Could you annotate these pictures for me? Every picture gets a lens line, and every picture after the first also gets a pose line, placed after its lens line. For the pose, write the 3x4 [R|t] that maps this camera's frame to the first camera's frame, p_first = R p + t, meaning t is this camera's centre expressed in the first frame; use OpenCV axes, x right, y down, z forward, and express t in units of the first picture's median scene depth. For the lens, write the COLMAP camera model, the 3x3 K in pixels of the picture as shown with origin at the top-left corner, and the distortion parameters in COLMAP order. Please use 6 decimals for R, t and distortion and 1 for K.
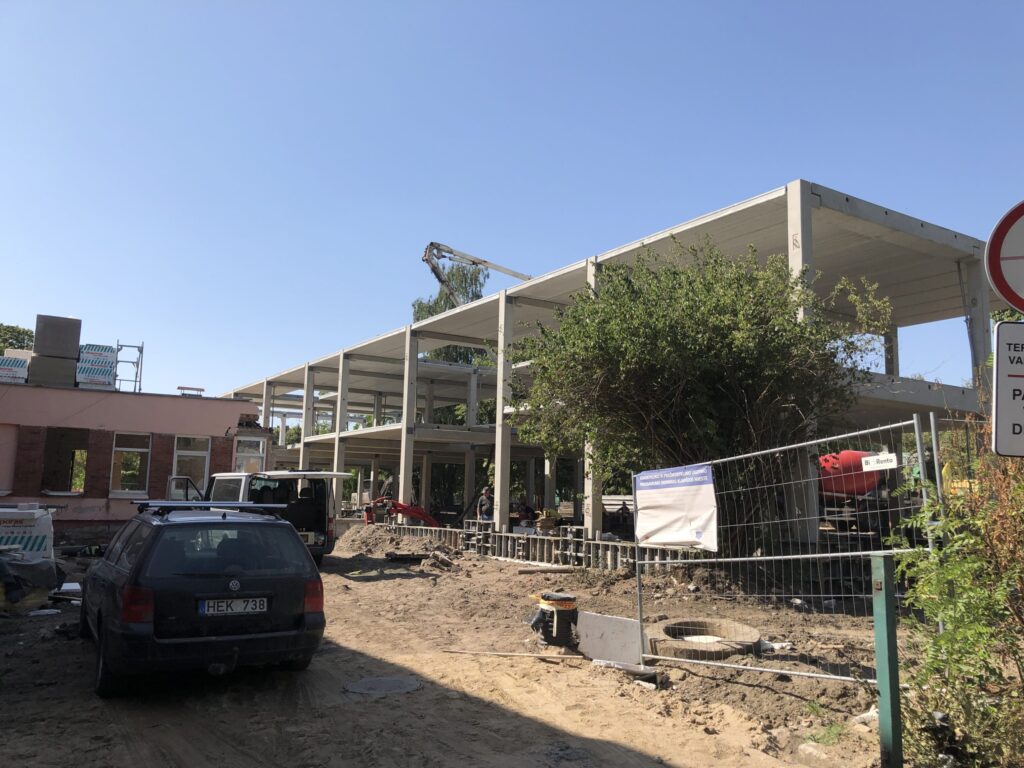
lens RADIAL K [[836.4, 0, 517.6], [0, 836.4, 397.5], [0, 0, 1]] dist [0.033082, 0.005516]
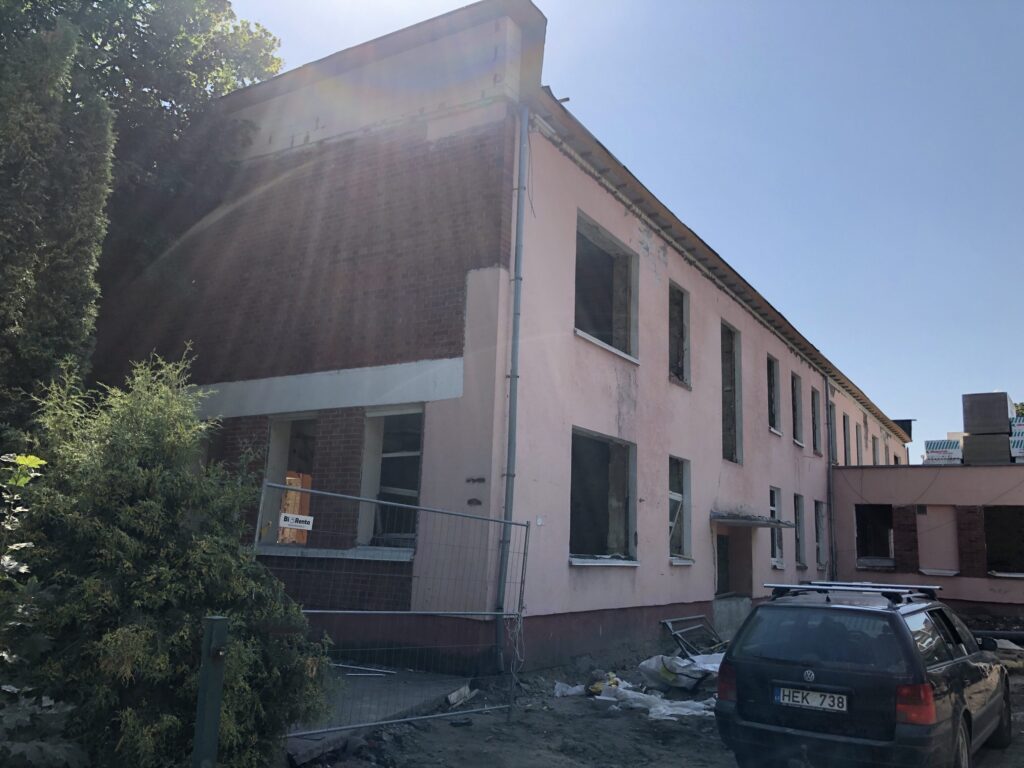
lens RADIAL K [[836.4, 0, 517.6], [0, 836.4, 397.5], [0, 0, 1]] dist [0.033082, 0.005516]
pose [[0.442574, -0.172459, -0.879992, 0.374178], [0.090026, 0.984920, -0.147746, 0.028867], [0.892202, -0.013833, 0.451425, 0.287280]]
